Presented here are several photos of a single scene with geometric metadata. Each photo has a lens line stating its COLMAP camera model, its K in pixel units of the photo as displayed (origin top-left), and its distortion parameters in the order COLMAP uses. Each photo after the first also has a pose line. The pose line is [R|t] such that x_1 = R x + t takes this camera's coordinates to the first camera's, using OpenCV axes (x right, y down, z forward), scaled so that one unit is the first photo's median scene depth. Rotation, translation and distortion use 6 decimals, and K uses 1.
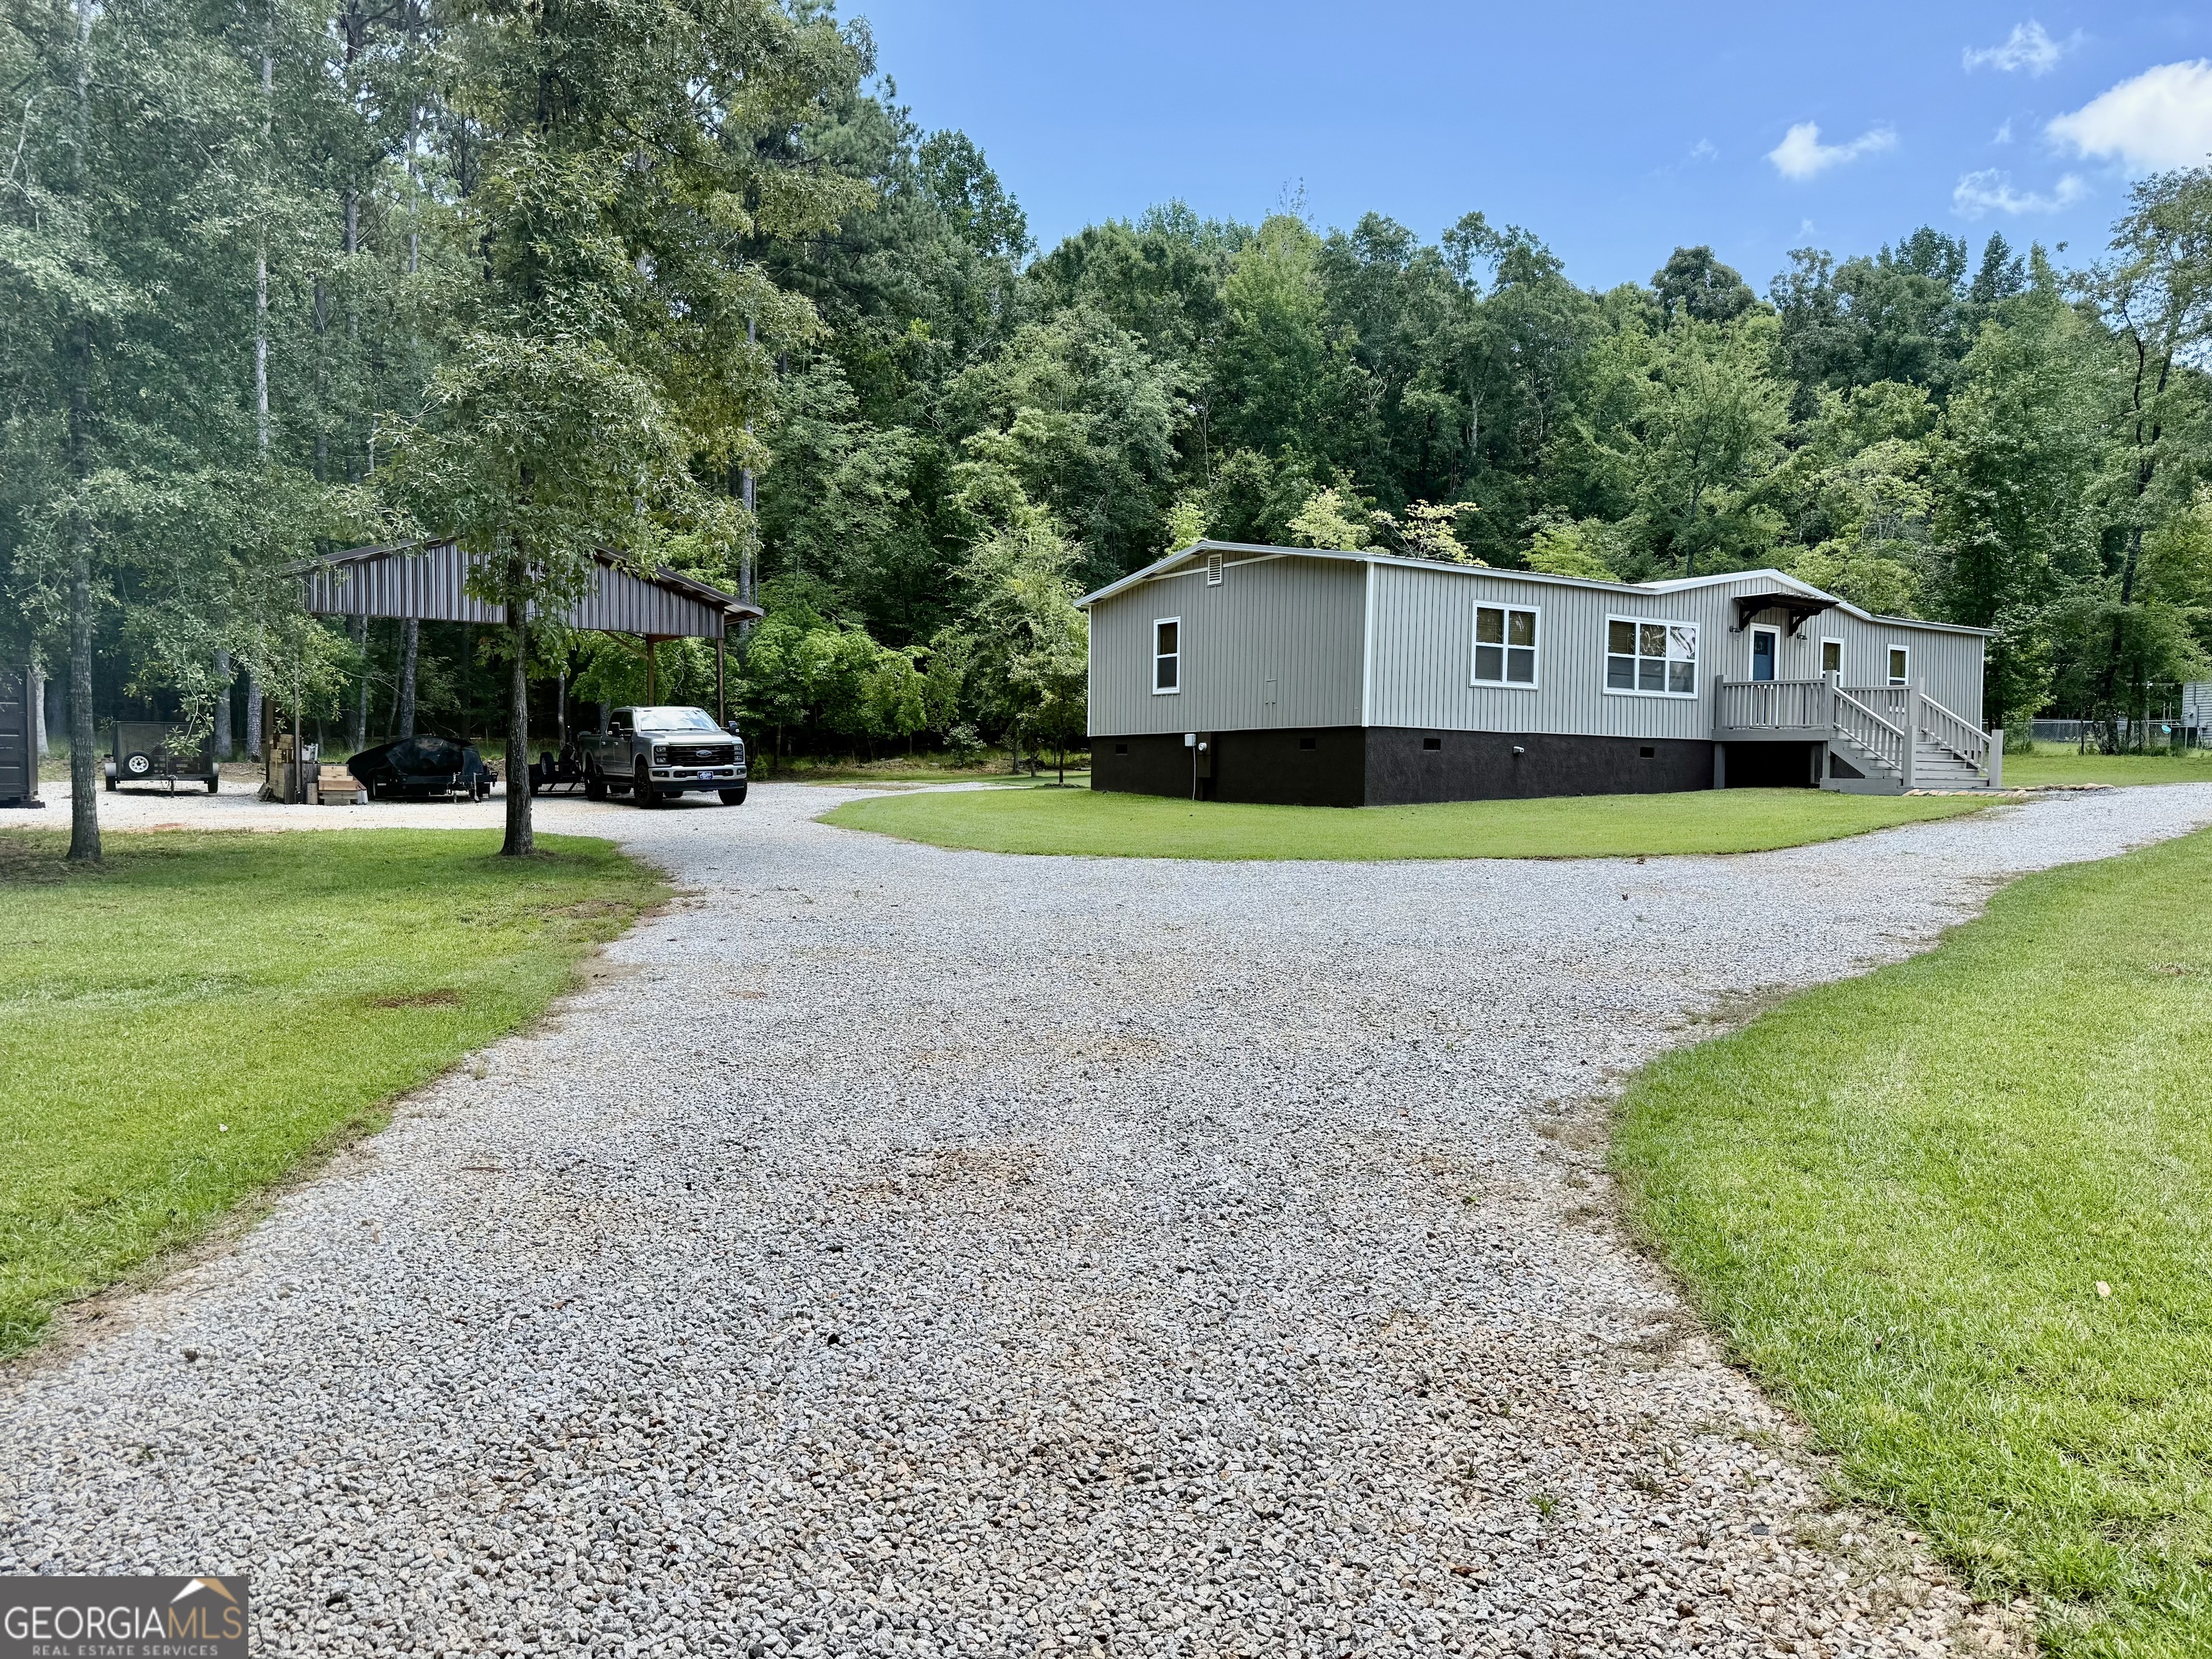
lens RADIAL K [[1556.8, 0, 1106.0], [0, 1556.8, 829.5], [0, 0, 1]] dist [0.060158, -0.089619]
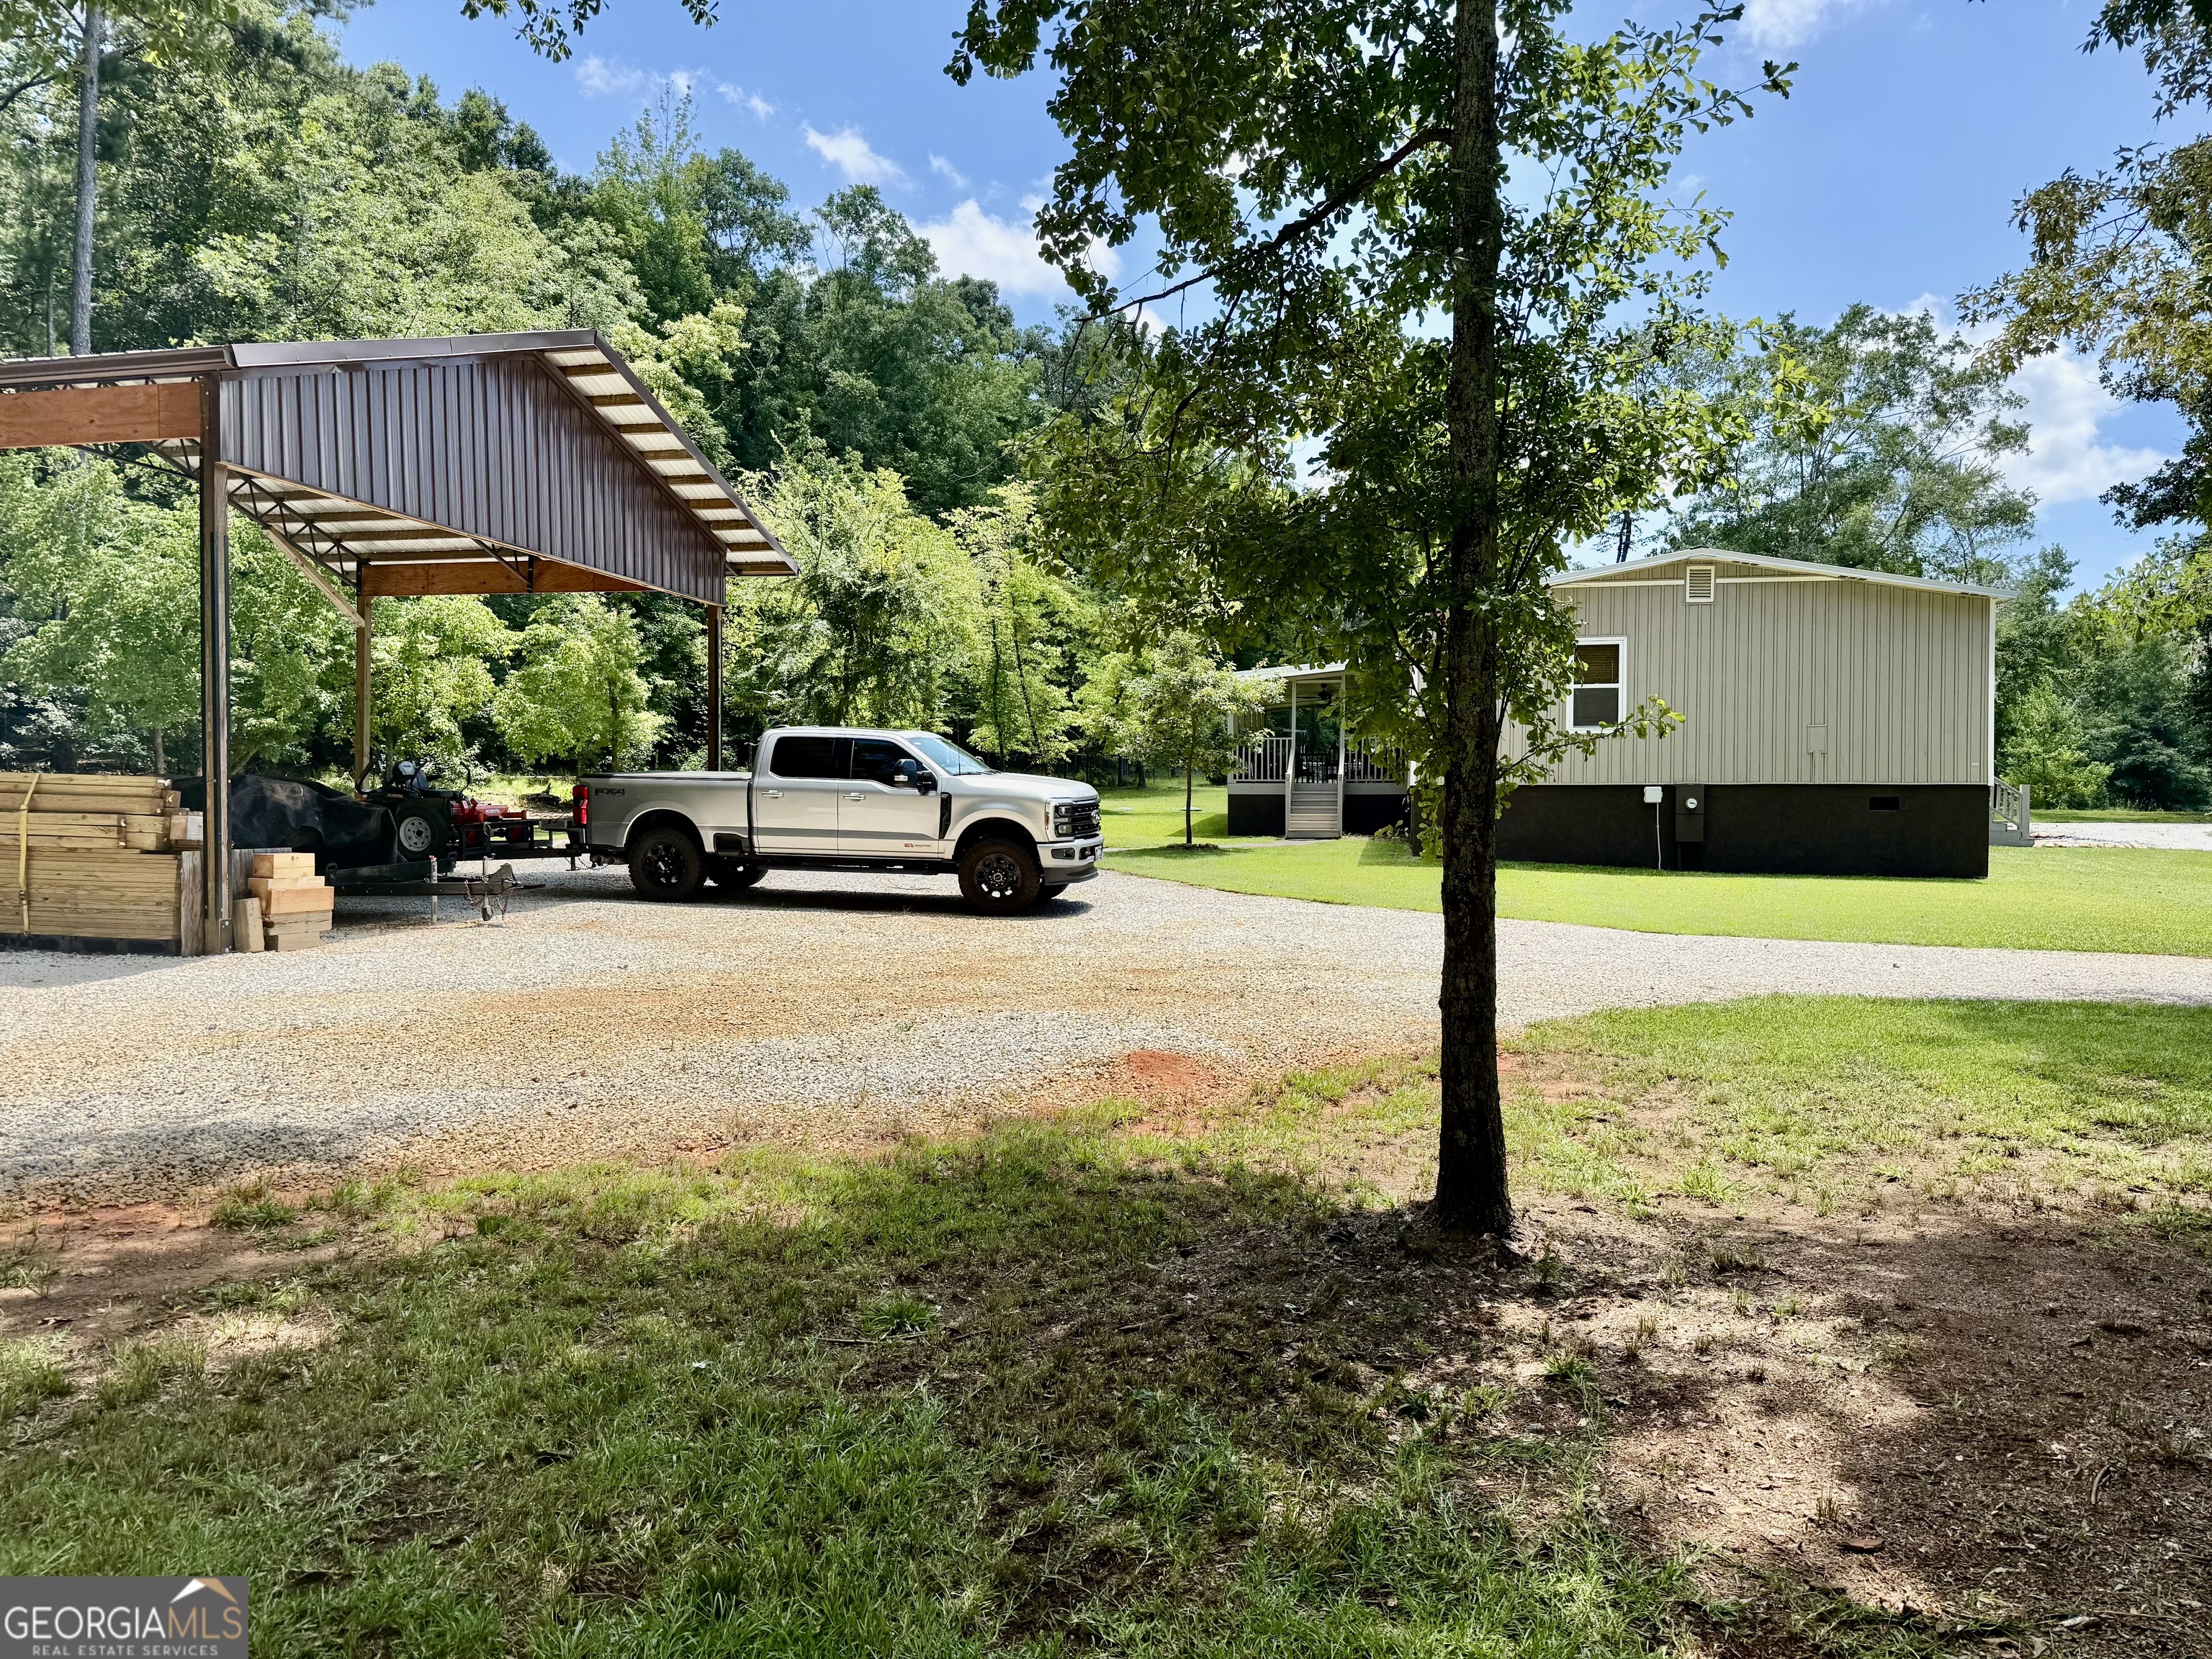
lens RADIAL K [[1556.8, 0, 1106.0], [0, 1556.8, 829.5], [0, 0, 1]] dist [0.060158, -0.089619]
pose [[0.707637, -0.019011, 0.706320, -0.662150], [0.018261, 0.999796, 0.008615, -0.048484], [-0.706340, 0.006802, 0.707840, 0.593242]]
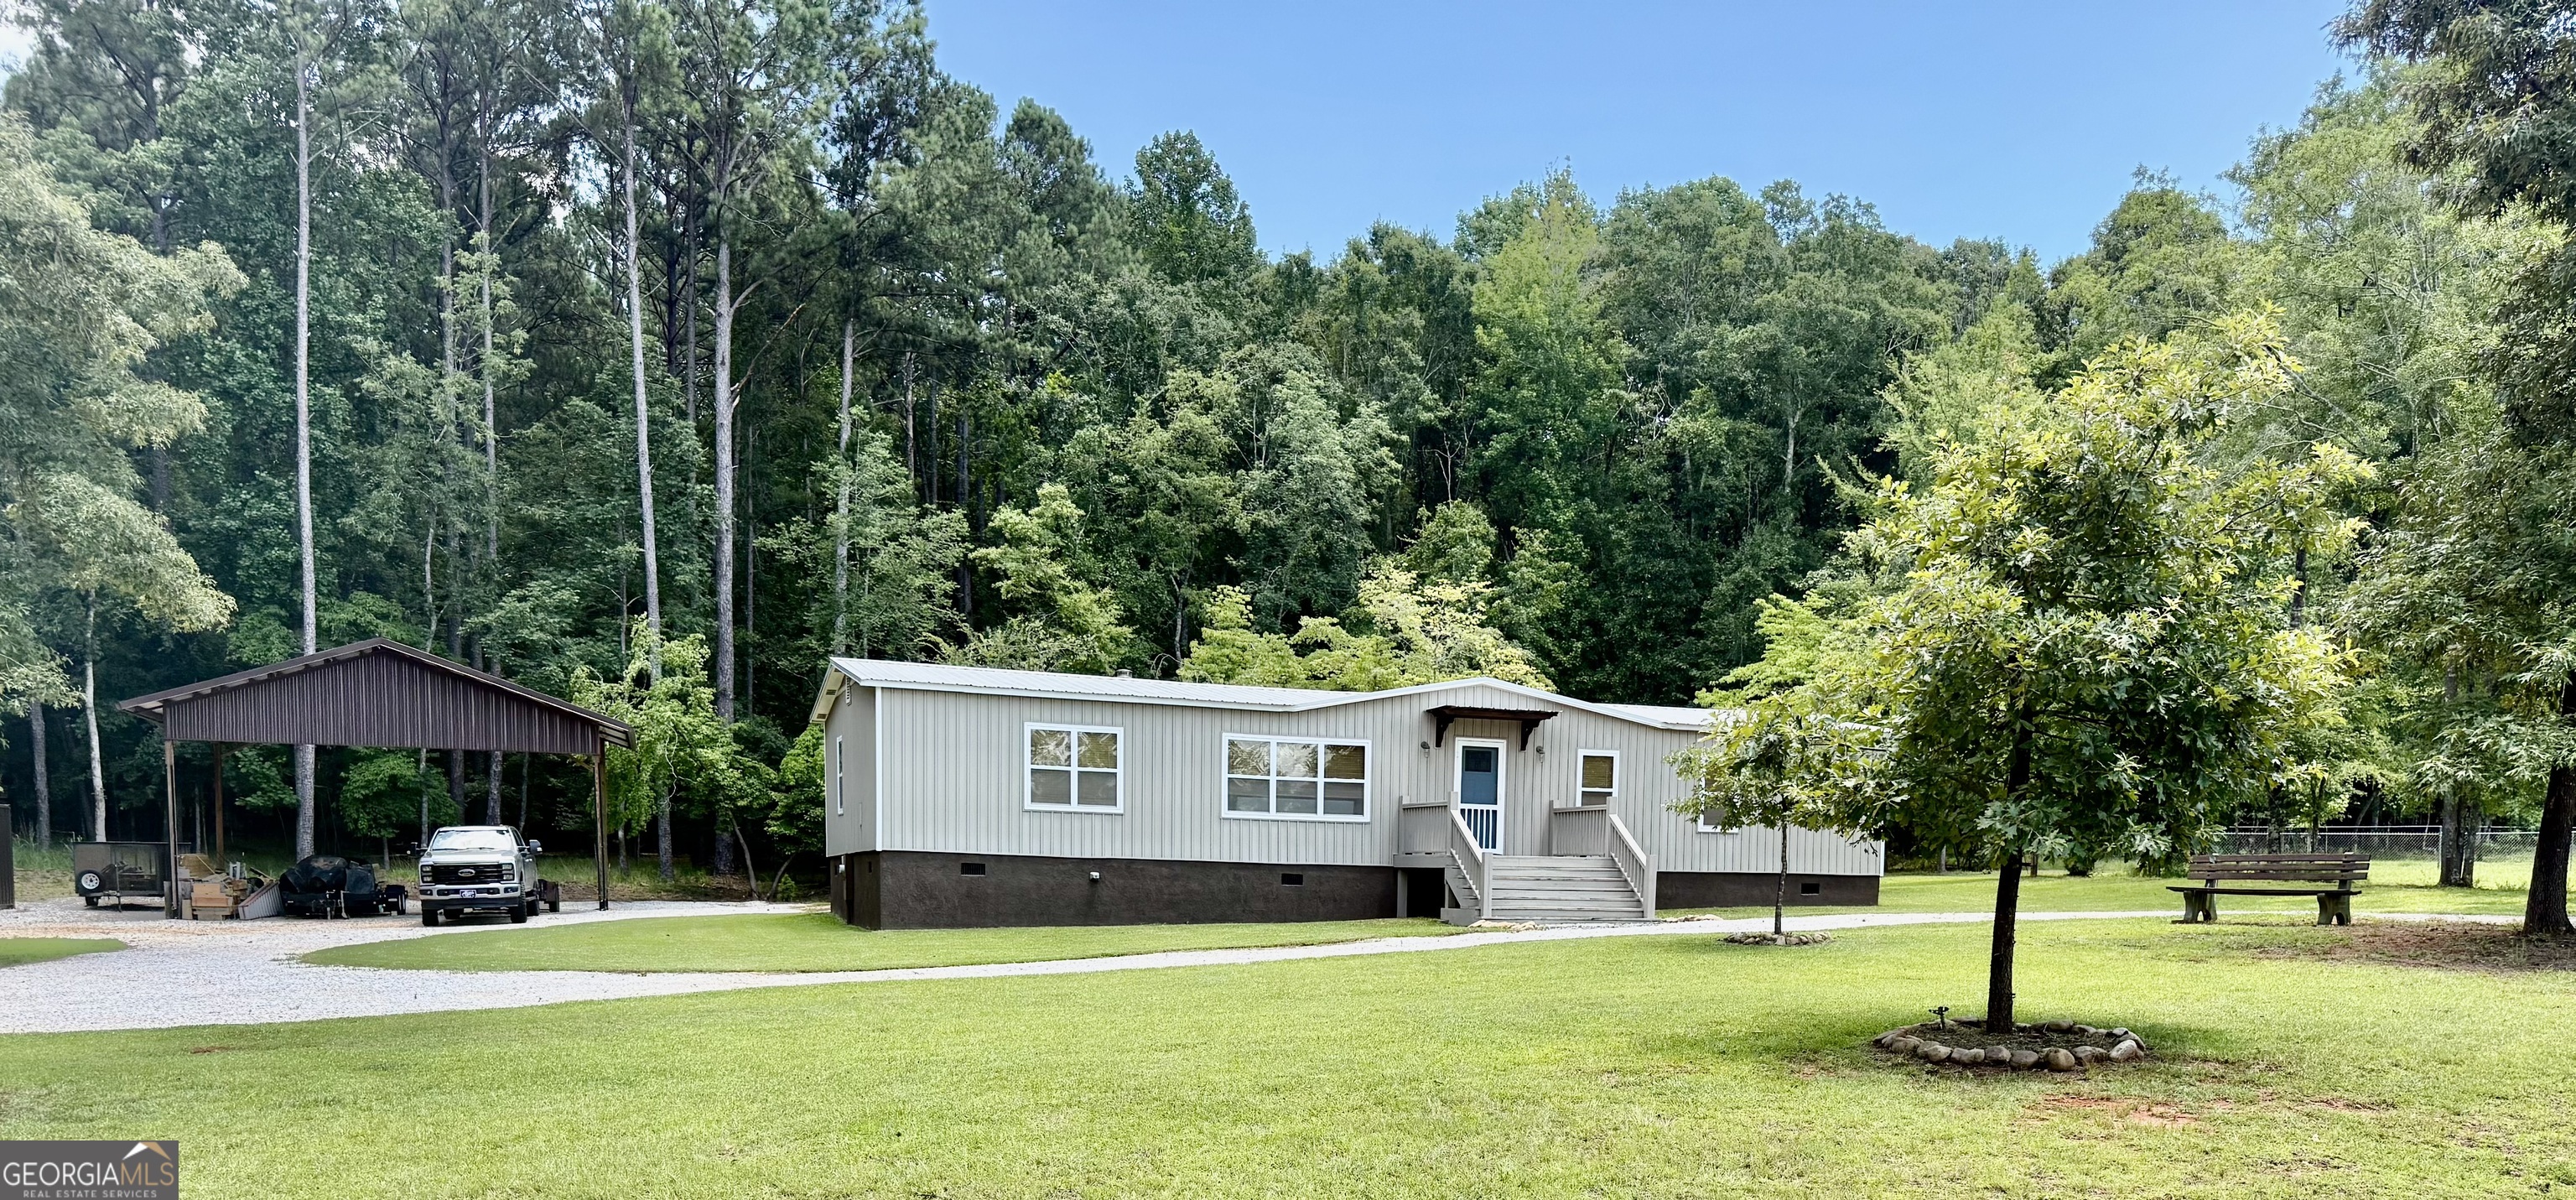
lens RADIAL K [[2062.1, 0, 1321.4], [0, 2062.1, 1111.4], [0, 0, 1]] dist [0.011499, -0.053230]
pose [[0.965232, 0.036363, -0.258854, 0.657959], [-0.018626, 0.997327, 0.070649, 0.001756], [0.260731, -0.063372, 0.963329, -0.187783]]
